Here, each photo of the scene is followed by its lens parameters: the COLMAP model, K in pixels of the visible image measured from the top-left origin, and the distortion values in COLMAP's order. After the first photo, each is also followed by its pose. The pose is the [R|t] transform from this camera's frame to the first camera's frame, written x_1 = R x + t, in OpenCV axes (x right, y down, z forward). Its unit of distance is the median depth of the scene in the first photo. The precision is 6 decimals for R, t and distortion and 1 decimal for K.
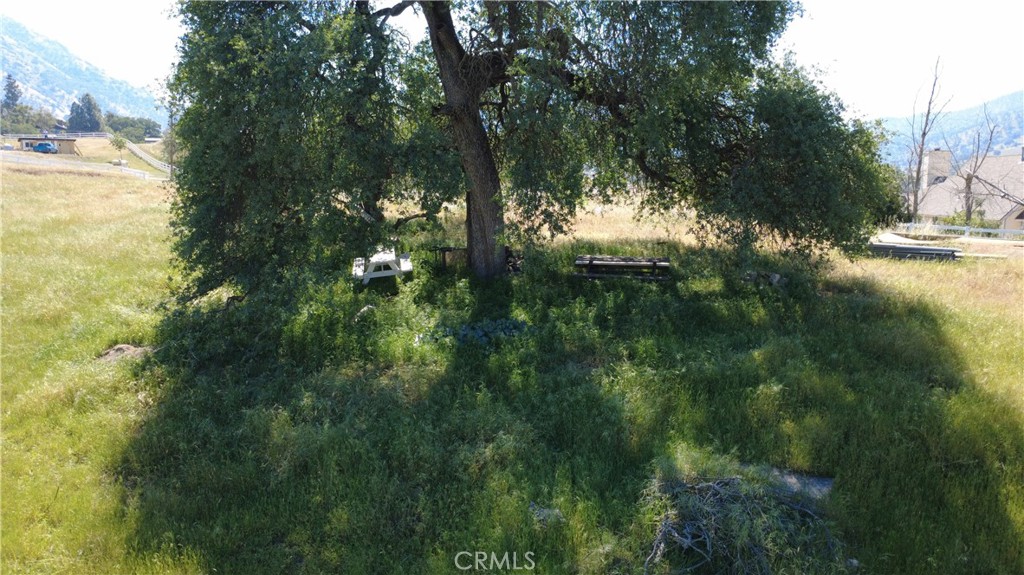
lens RADIAL K [[753.1, 0, 512.7], [0, 753.1, 286.6], [0, 0, 1]] dist [0.000078, -0.004493]
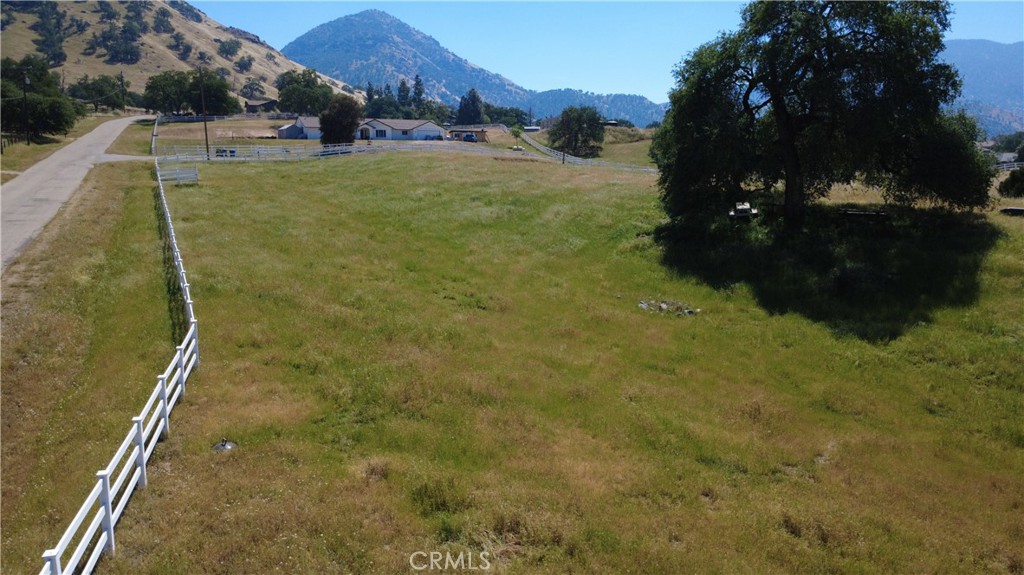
lens RADIAL K [[753.1, 0, 514.4], [0, 753.1, 289.2], [0, 0, 1]] dist [0.000078, -0.004493]
pose [[0.913907, 0.073978, -0.399125, 0.103240], [-0.061653, 0.997143, 0.043650, 0.133768], [0.401213, -0.015285, 0.915857, -1.190051]]
